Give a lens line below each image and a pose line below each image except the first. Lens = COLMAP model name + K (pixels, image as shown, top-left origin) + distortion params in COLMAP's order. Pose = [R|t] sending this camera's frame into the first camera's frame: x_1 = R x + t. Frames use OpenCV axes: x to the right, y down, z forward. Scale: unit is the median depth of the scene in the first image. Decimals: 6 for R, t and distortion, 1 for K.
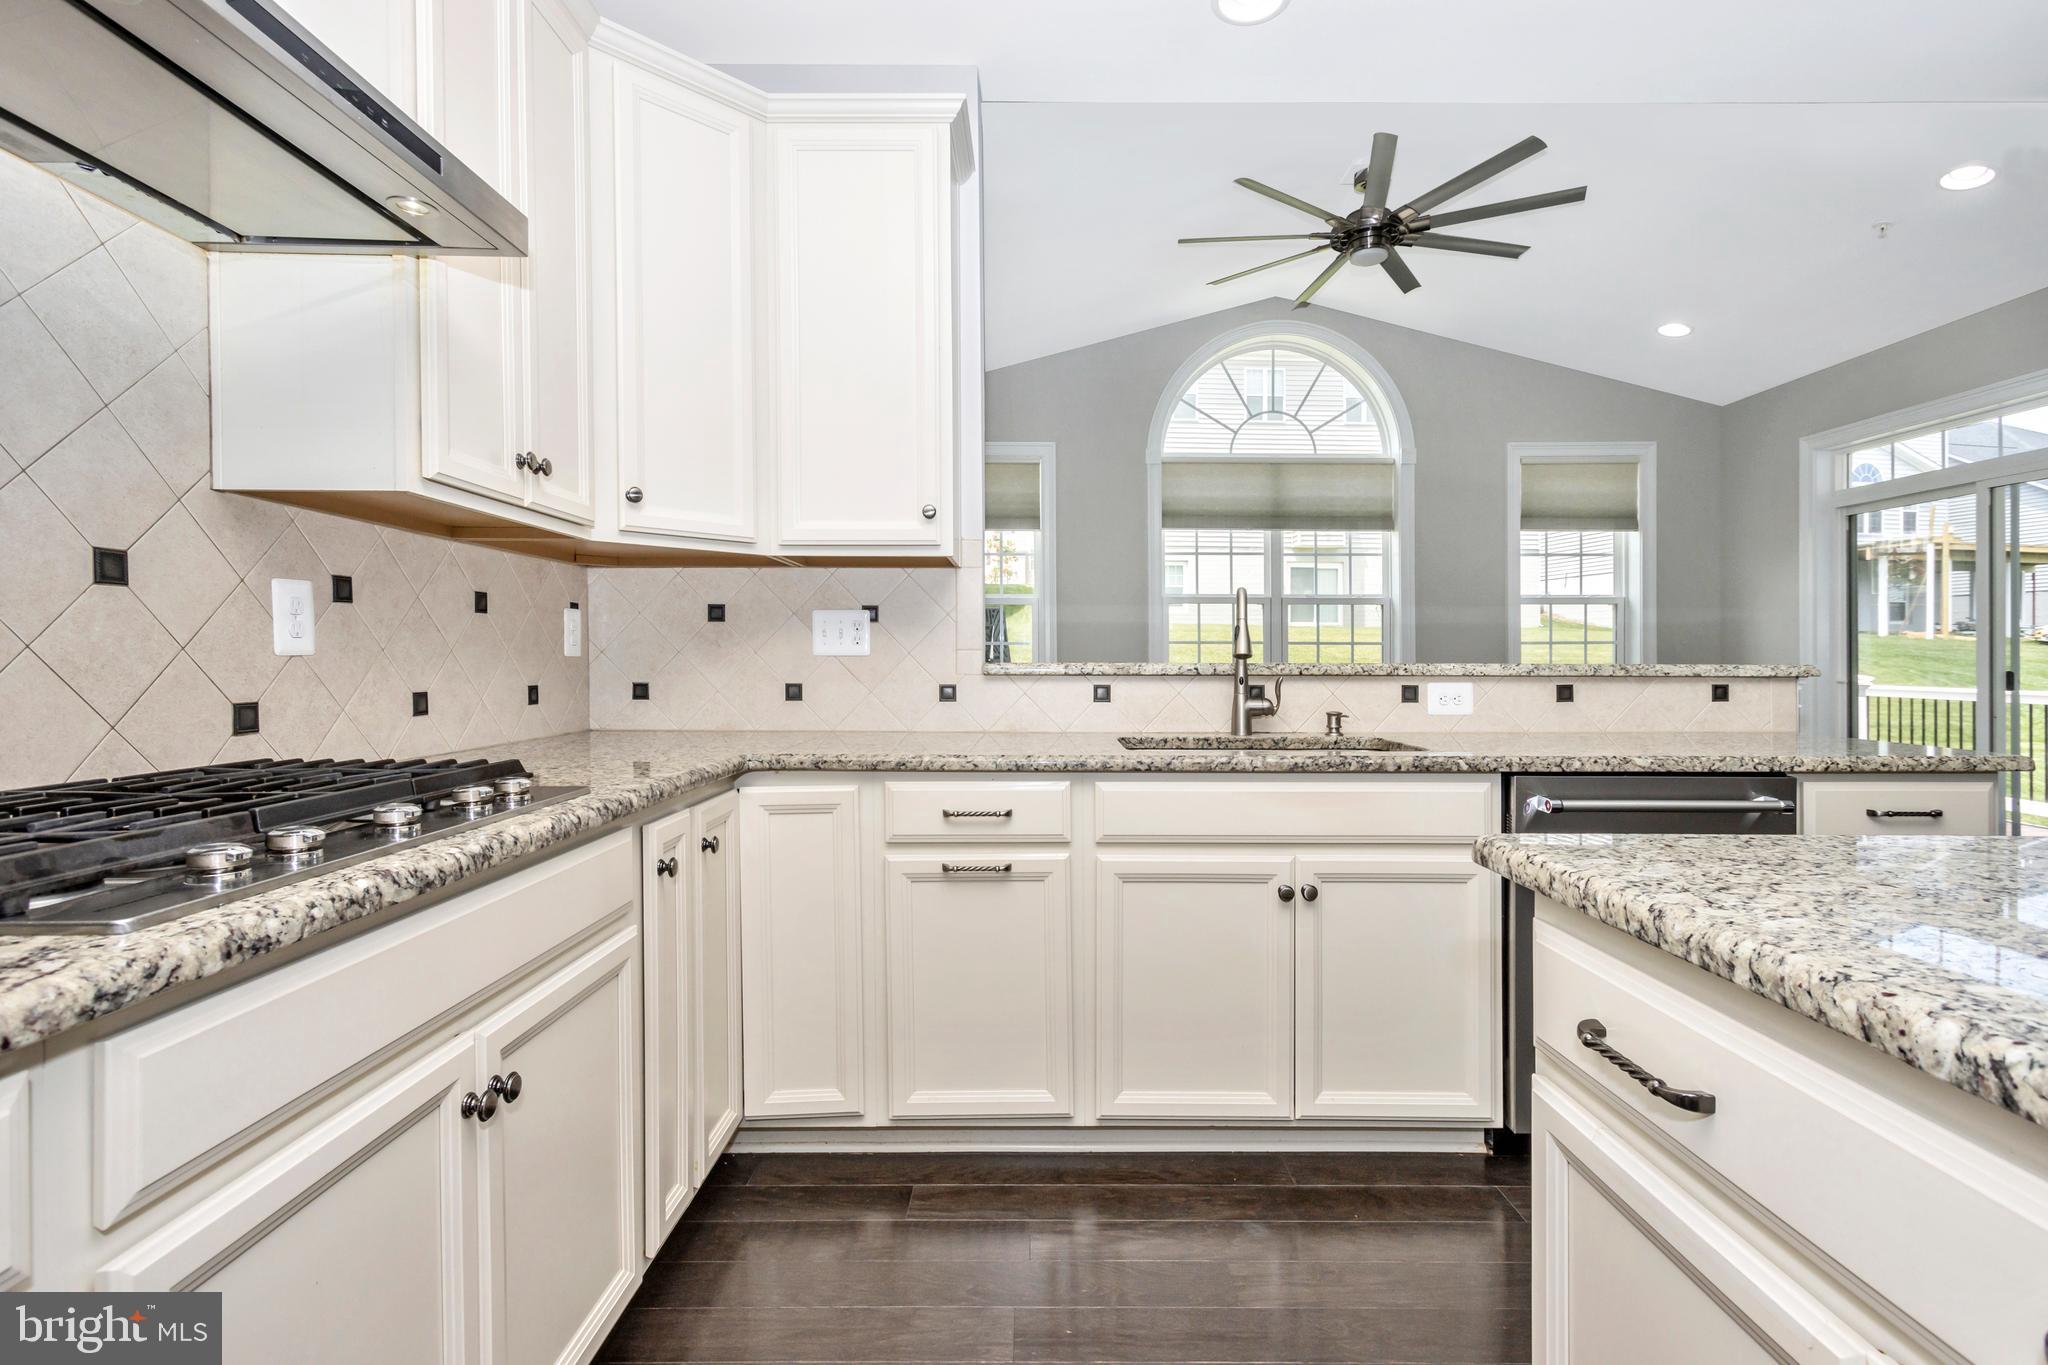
lens RADIAL K [[984.3, 0, 1042.4], [0, 984.3, 648.8], [0, 0, 1]] dist [-0.001193, 0.000193]
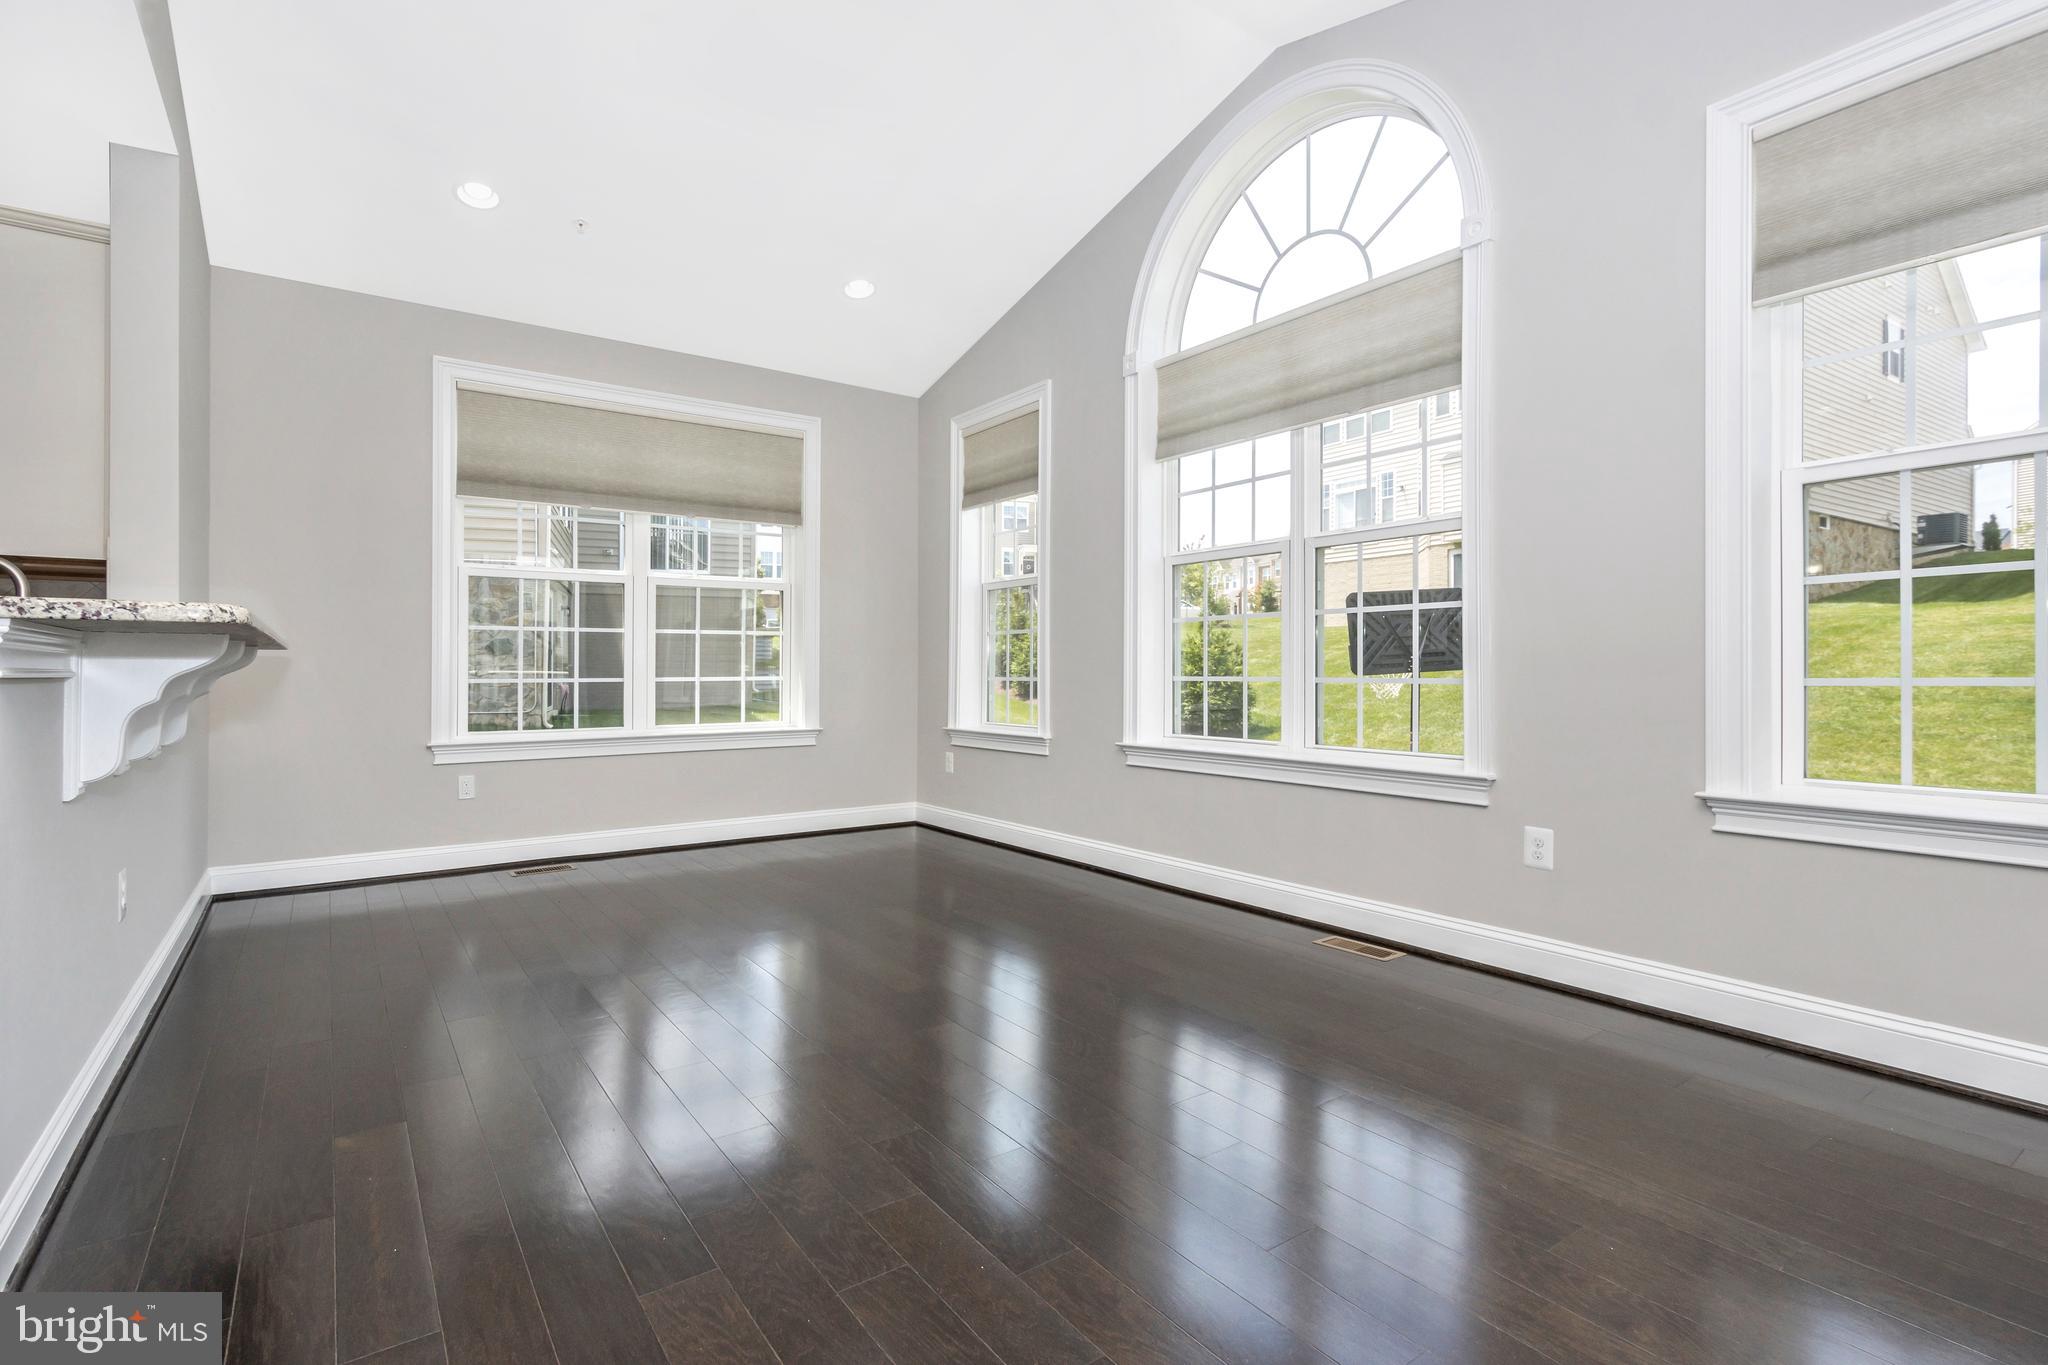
lens RADIAL K [[967.8, 0, 1025.0], [0, 967.8, 666.3], [0, 0, 1]] dist [0.010195, -0.000272]
pose [[0.568534, -0.007089, -0.822629, 0.932156], [0.009819, 0.999950, -0.001831, 0.038981], [0.822601, -0.007036, 0.568575, 0.753581]]
